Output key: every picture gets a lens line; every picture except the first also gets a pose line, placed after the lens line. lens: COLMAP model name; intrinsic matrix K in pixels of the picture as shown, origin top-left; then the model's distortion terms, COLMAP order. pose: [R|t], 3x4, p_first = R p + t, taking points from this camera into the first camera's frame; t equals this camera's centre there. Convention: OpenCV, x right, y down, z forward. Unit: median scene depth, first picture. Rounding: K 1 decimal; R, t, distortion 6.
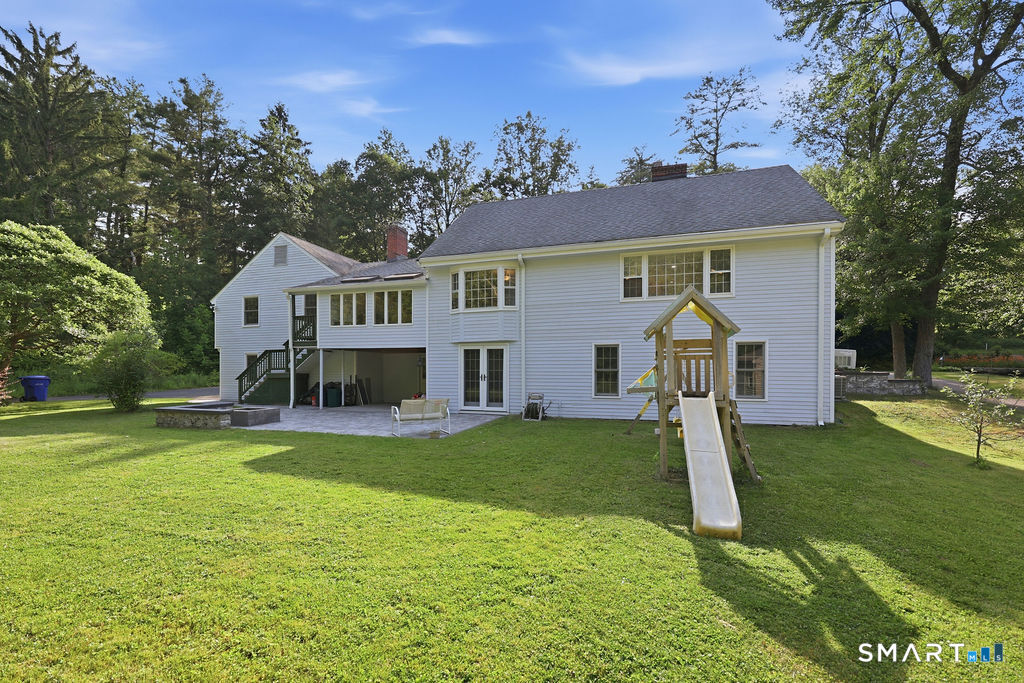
lens RADIAL K [[442.3, 0, 508.7], [0, 442.3, 373.5], [0, 0, 1]] dist [-0.000787, -0.000326]
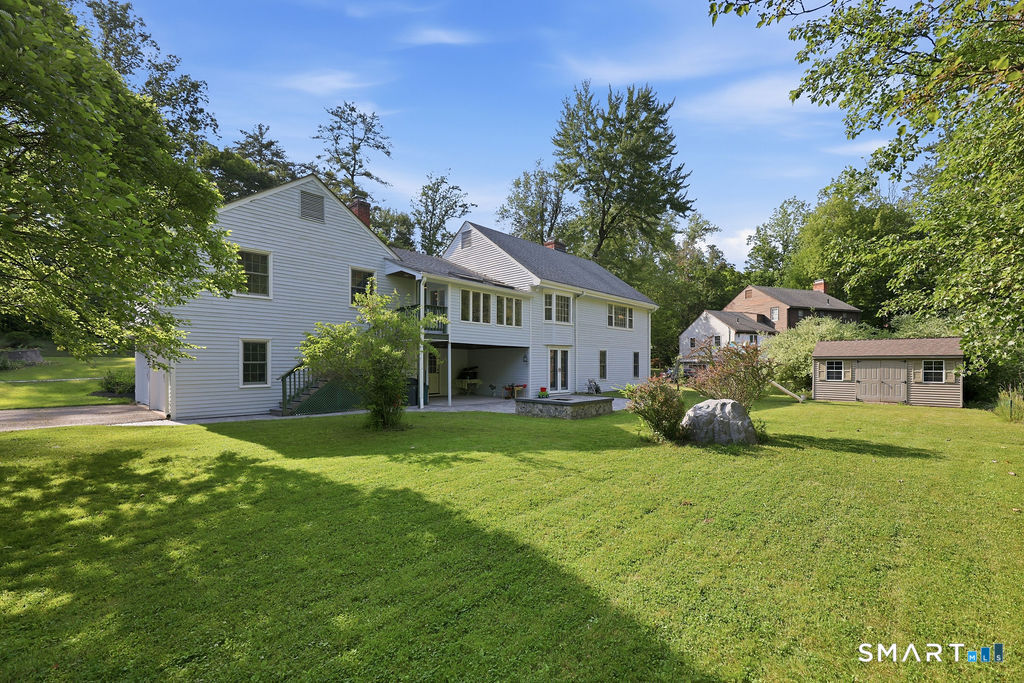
lens RADIAL K [[436.3, 0, 510.9], [0, 436.3, 370.8], [0, 0, 1]] dist [-0.003775, -0.000109]
pose [[0.411779, -0.015120, 0.911158, -1.403325], [0.004296, 0.999883, 0.014651, -0.009361], [-0.911274, -0.002119, 0.411796, 0.550880]]
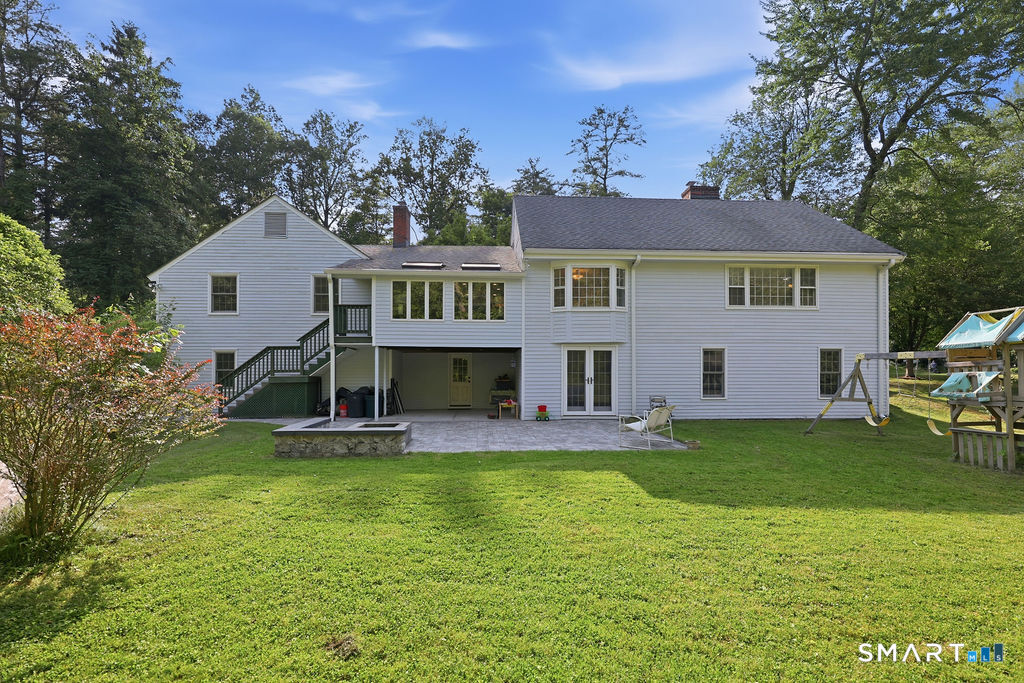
lens RADIAL K [[436.3, 0, 510.9], [0, 436.3, 370.8], [0, 0, 1]] dist [-0.003775, -0.000109]
pose [[0.933036, -0.001253, 0.359781, -0.546171], [0.002598, 0.999991, -0.003253, -0.008925], [-0.359774, 0.003970, 0.933031, 0.183493]]
